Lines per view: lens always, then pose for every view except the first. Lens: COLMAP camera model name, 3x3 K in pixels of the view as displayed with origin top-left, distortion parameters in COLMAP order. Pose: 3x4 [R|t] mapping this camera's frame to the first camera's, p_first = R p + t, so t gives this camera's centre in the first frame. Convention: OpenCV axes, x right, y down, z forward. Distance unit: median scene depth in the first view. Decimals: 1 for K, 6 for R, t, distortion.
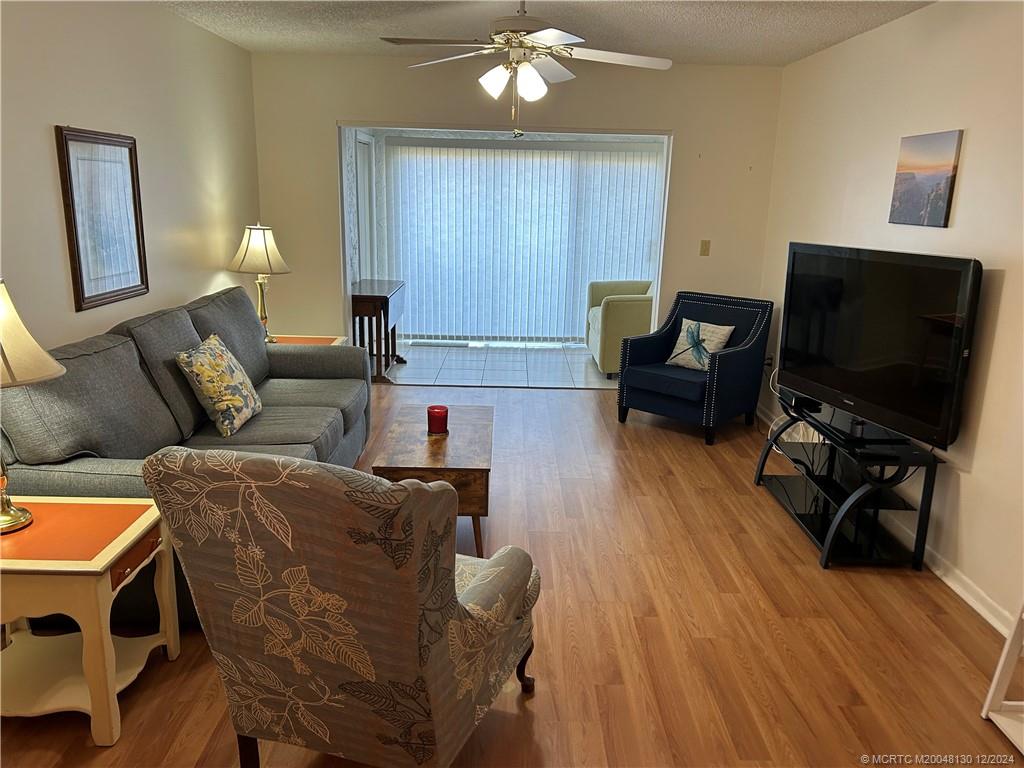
lens RADIAL K [[770.8, 0, 512.0], [0, 770.8, 384.0], [0, 0, 1]] dist [0.090830, -0.111980]
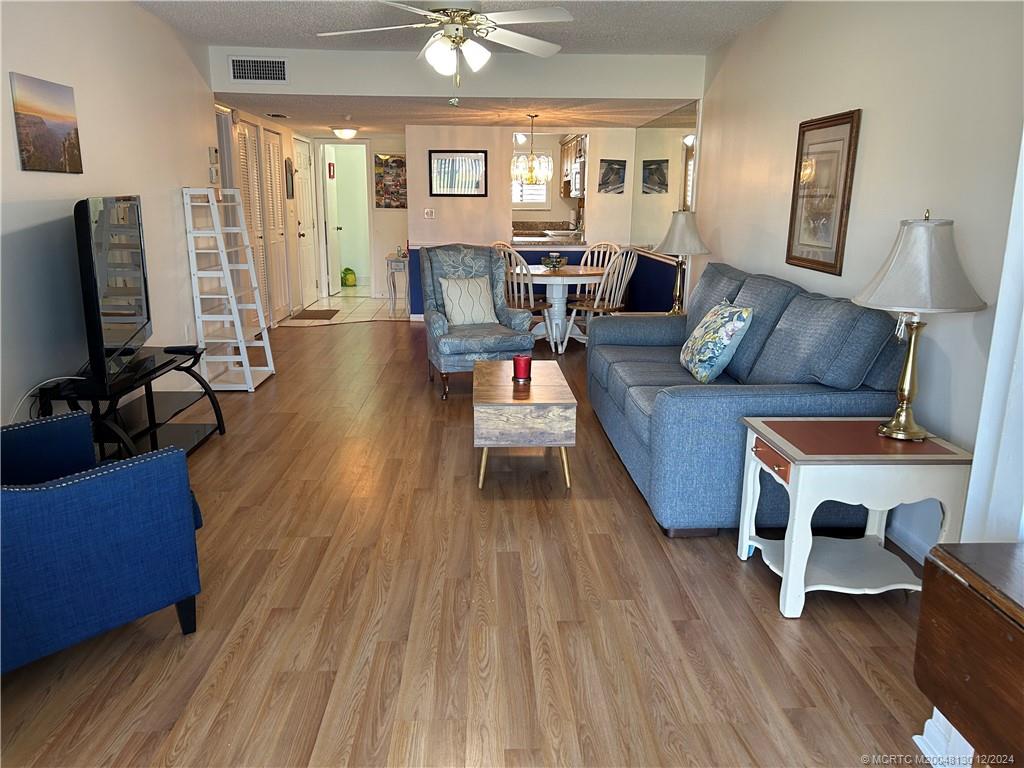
lens RADIAL K [[770.8, 0, 512.0], [0, 770.8, 384.0], [0, 0, 1]] dist [0.090830, -0.111980]
pose [[-0.998735, -0.026239, -0.042891, -0.015289], [-0.043131, 0.885525, 0.462584, -0.200628], [0.025844, 0.463849, -0.885537, 0.901054]]
